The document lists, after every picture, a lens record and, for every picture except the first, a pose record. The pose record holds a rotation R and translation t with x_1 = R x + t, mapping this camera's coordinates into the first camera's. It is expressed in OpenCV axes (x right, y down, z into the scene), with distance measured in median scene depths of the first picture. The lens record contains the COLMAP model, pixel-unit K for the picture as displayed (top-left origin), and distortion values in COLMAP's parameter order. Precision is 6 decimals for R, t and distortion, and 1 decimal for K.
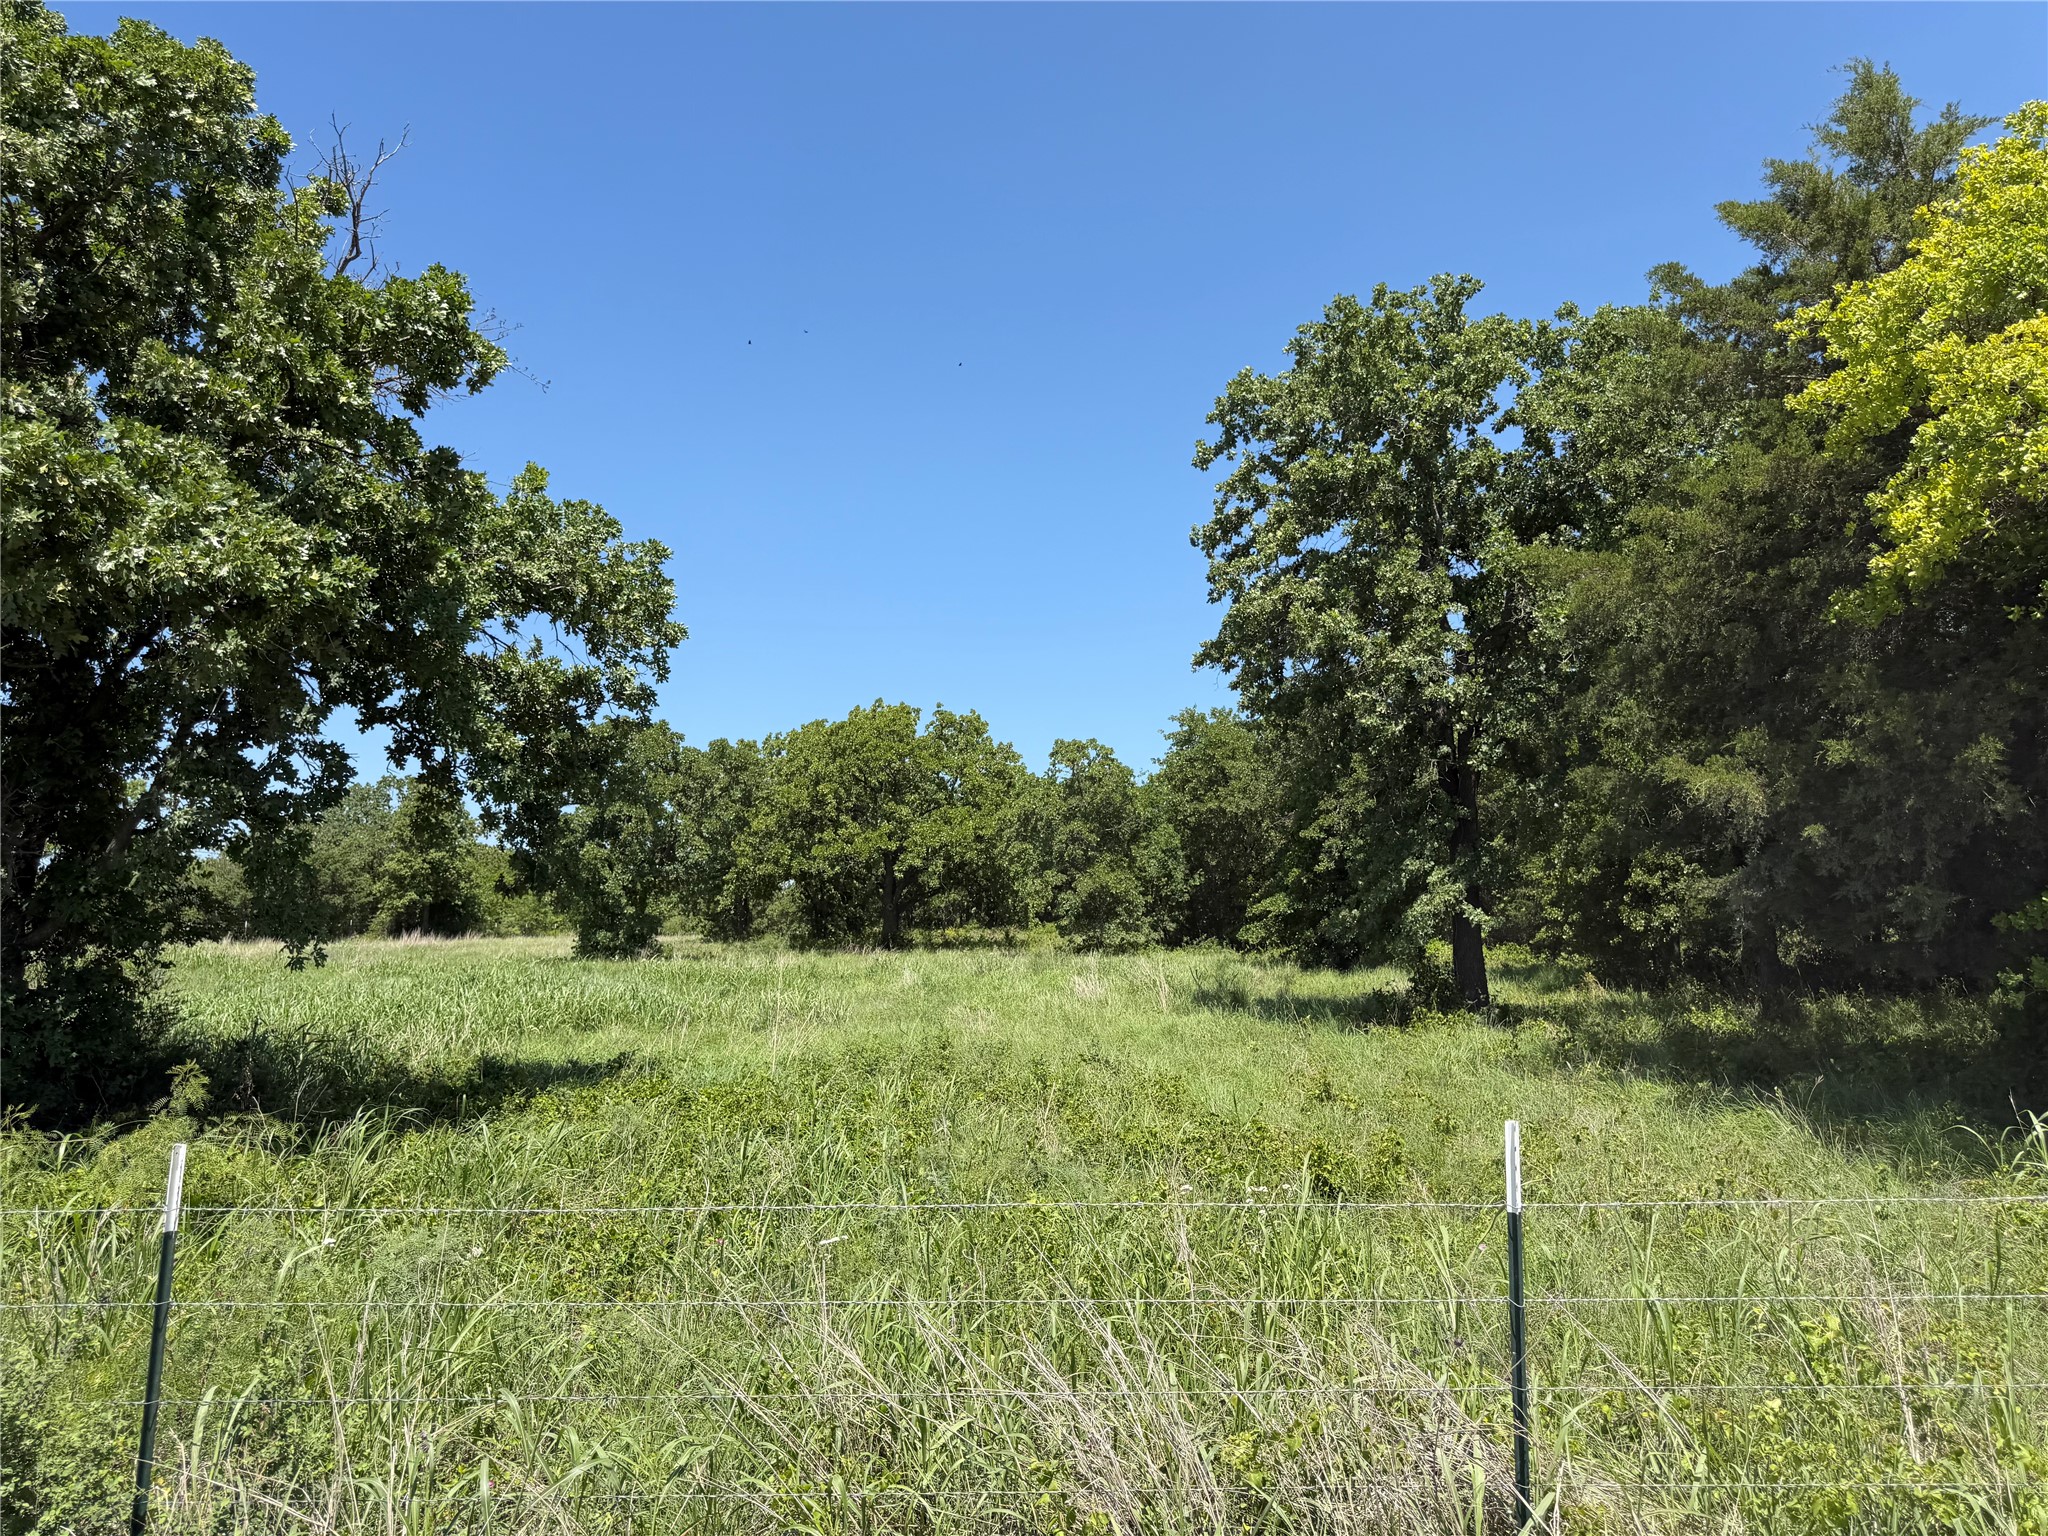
lens RADIAL K [[1429.2, 0, 1013.9], [0, 1429.2, 810.9], [0, 0, 1]] dist [0.001955, -0.006924]
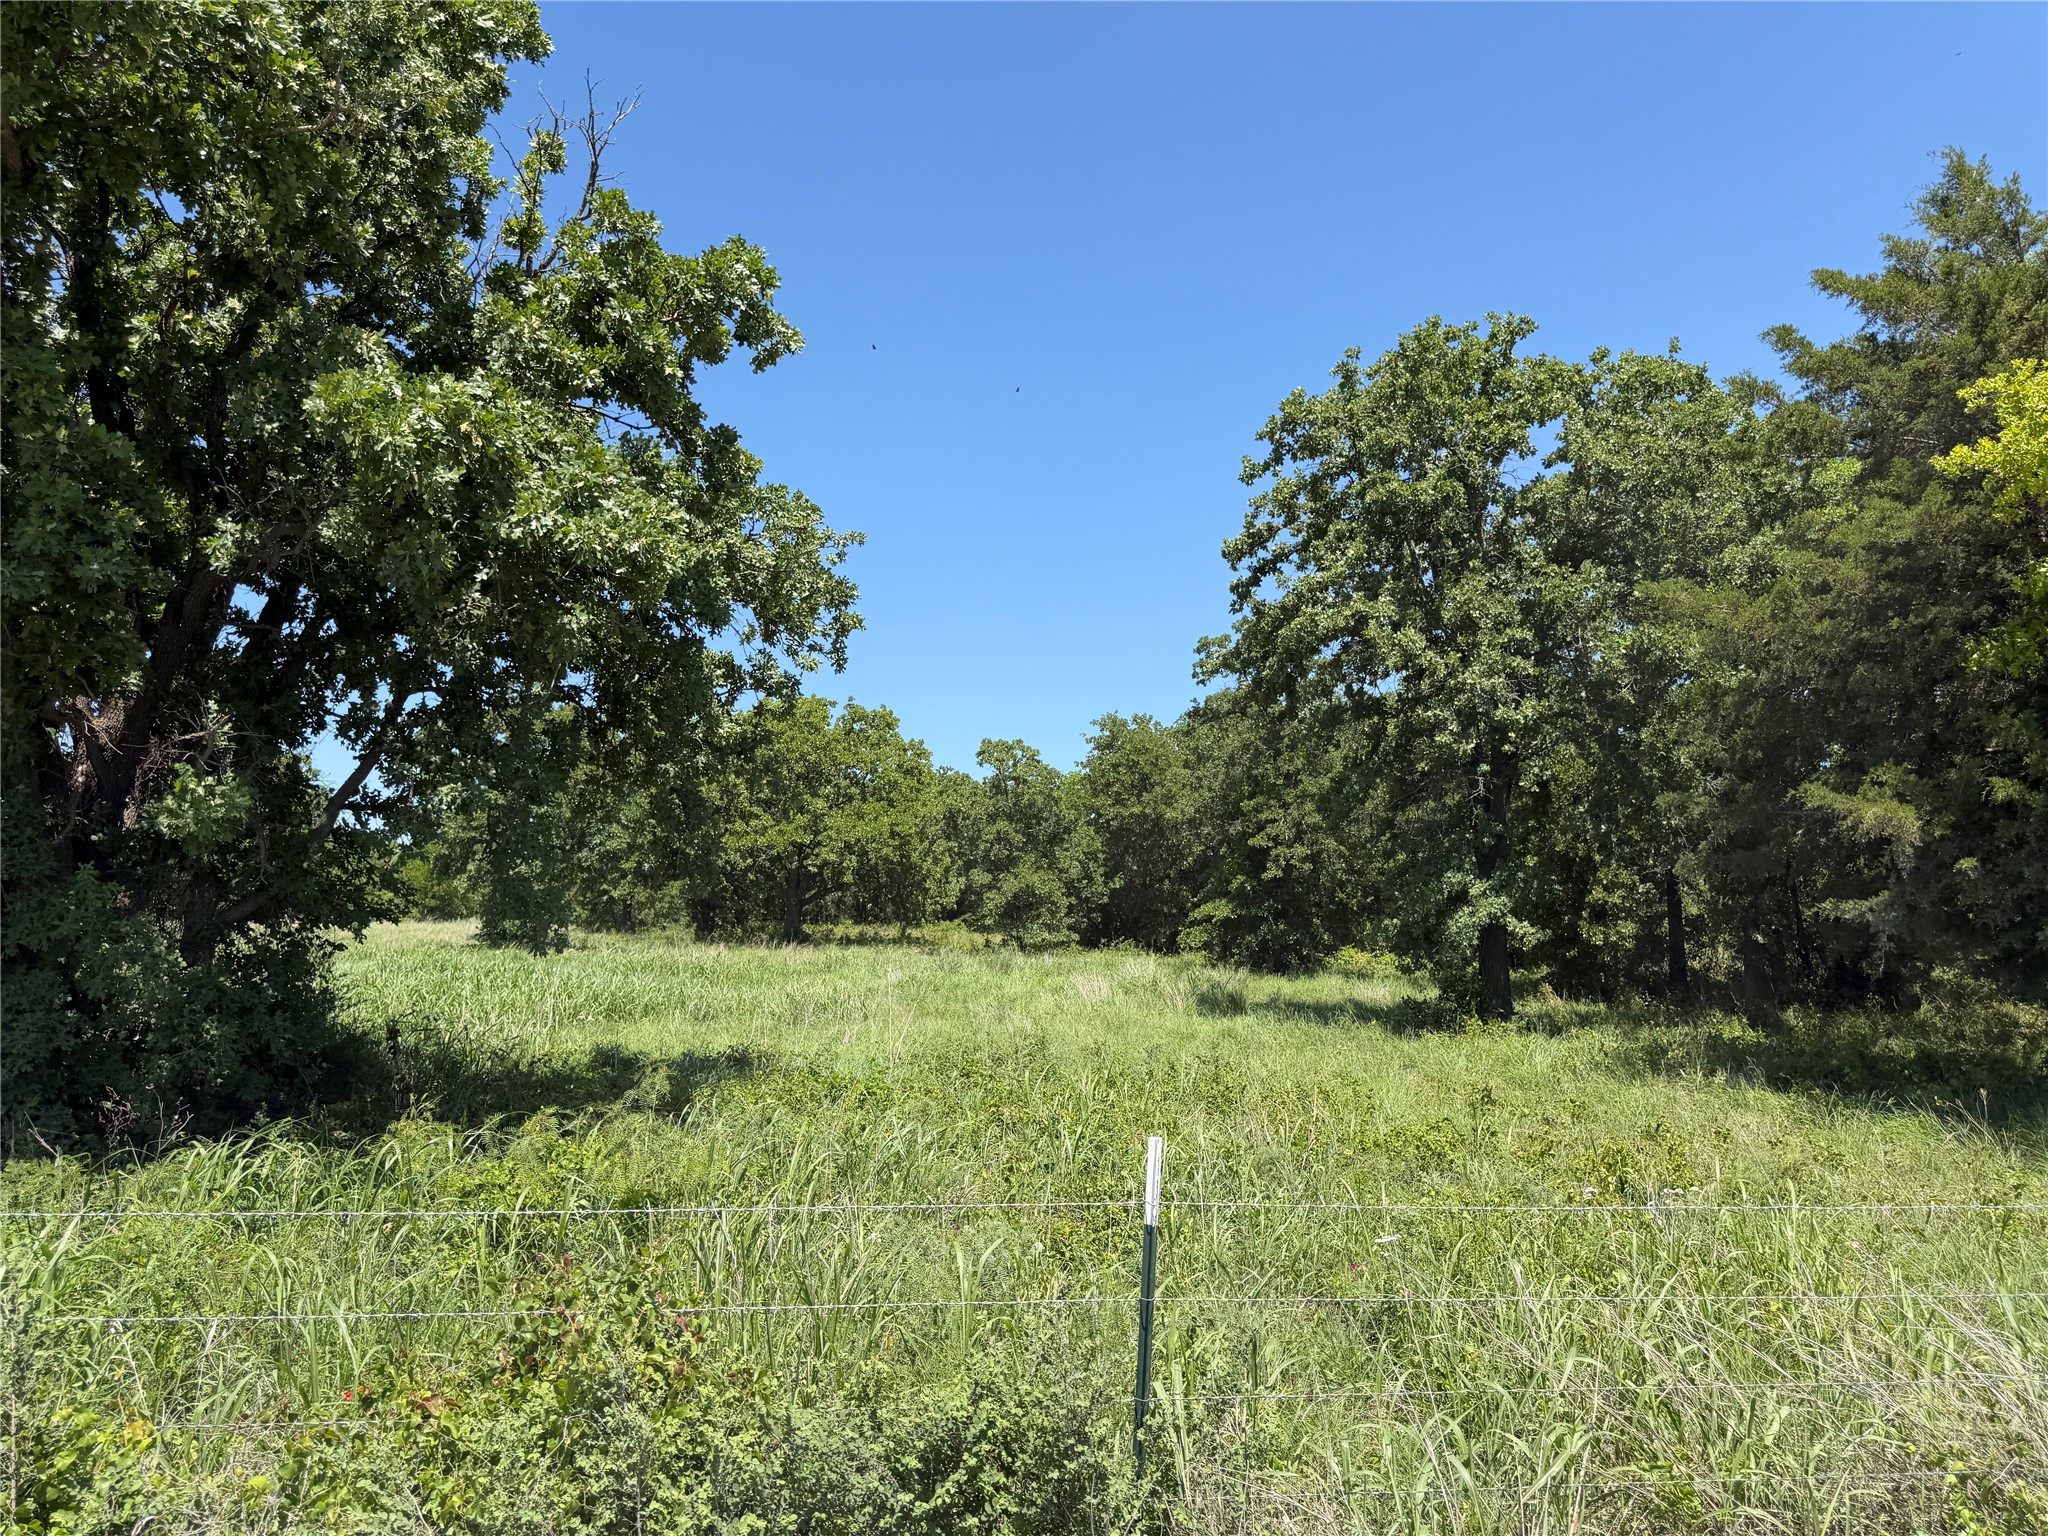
lens RADIAL K [[1429.2, 0, 1013.9], [0, 1429.2, 810.9], [0, 0, 1]] dist [0.001955, -0.006924]
pose [[0.992269, 0.034542, 0.119199, -0.115231], [-0.034712, 0.999397, -0.000648, 0.000692], [-0.119150, -0.003495, 0.992870, 0.003949]]
